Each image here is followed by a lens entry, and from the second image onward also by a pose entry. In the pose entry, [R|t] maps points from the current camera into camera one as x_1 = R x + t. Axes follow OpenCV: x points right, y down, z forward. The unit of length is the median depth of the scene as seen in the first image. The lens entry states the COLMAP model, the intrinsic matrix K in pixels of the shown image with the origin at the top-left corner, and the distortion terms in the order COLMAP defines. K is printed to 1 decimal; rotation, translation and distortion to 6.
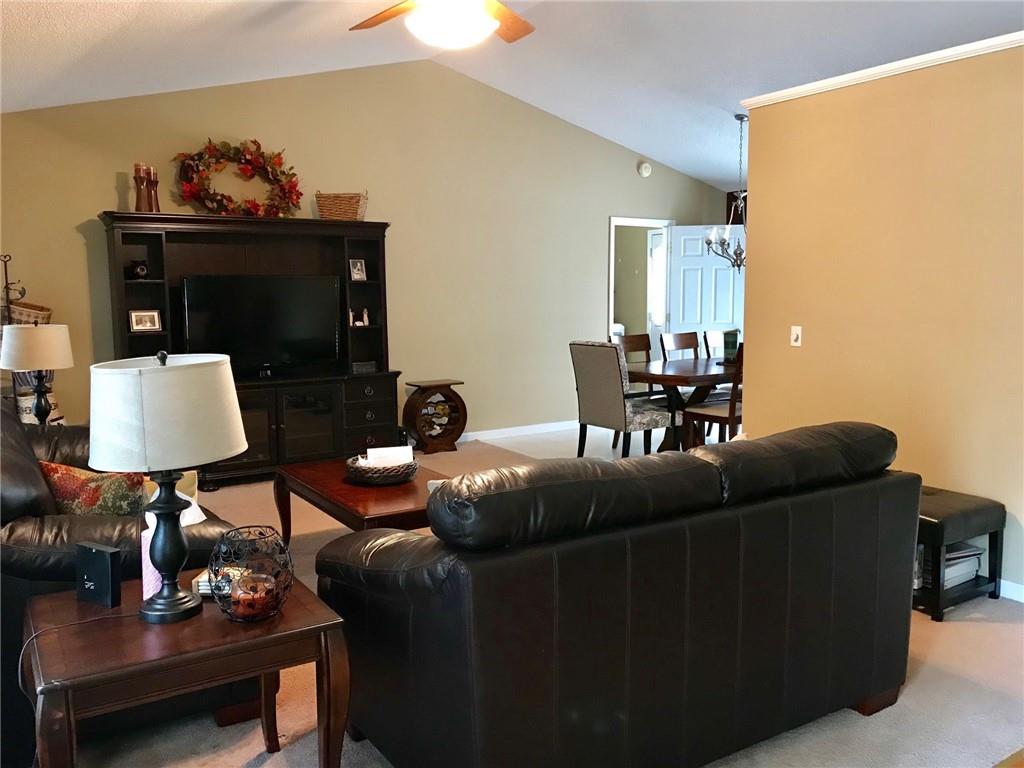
lens RADIAL K [[836.7, 0, 515.8], [0, 836.7, 378.2], [0, 0, 1]] dist [0.113142, -0.248257]
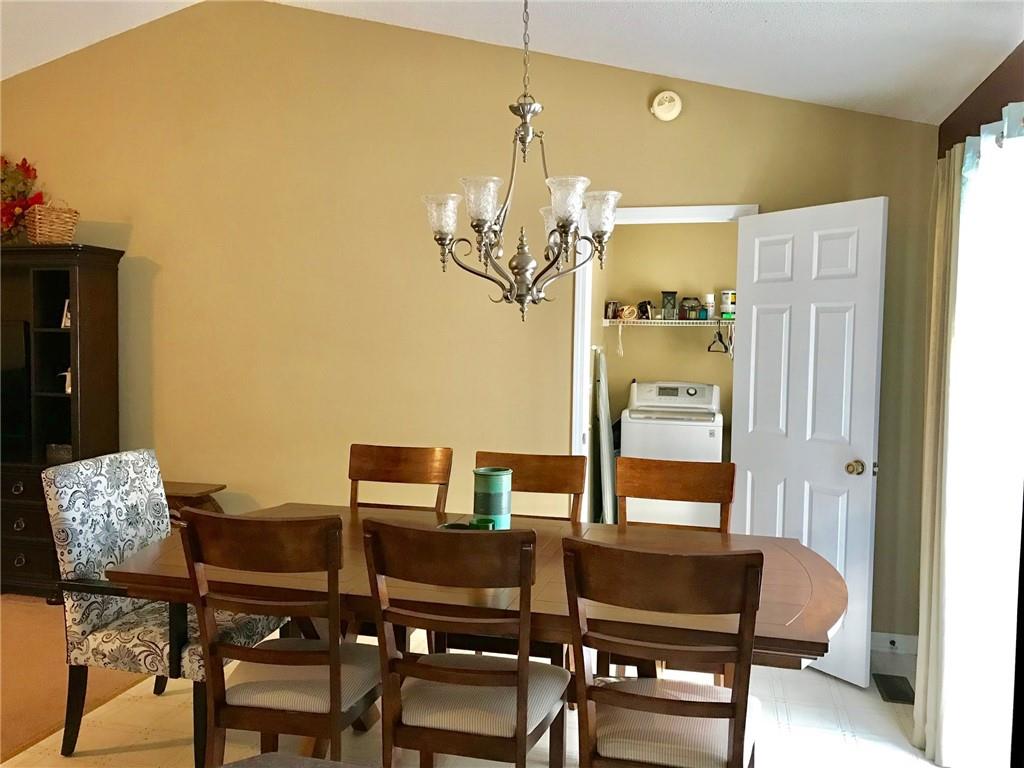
lens RADIAL K [[836.7, 0, 515.8], [0, 836.7, 378.2], [0, 0, 1]] dist [0.113142, -0.248257]
pose [[0.664647, 0.040683, -0.746049, 0.549703], [-0.087513, 0.995882, -0.023657, -0.088208], [0.742015, 0.081012, 0.665470, 0.750311]]
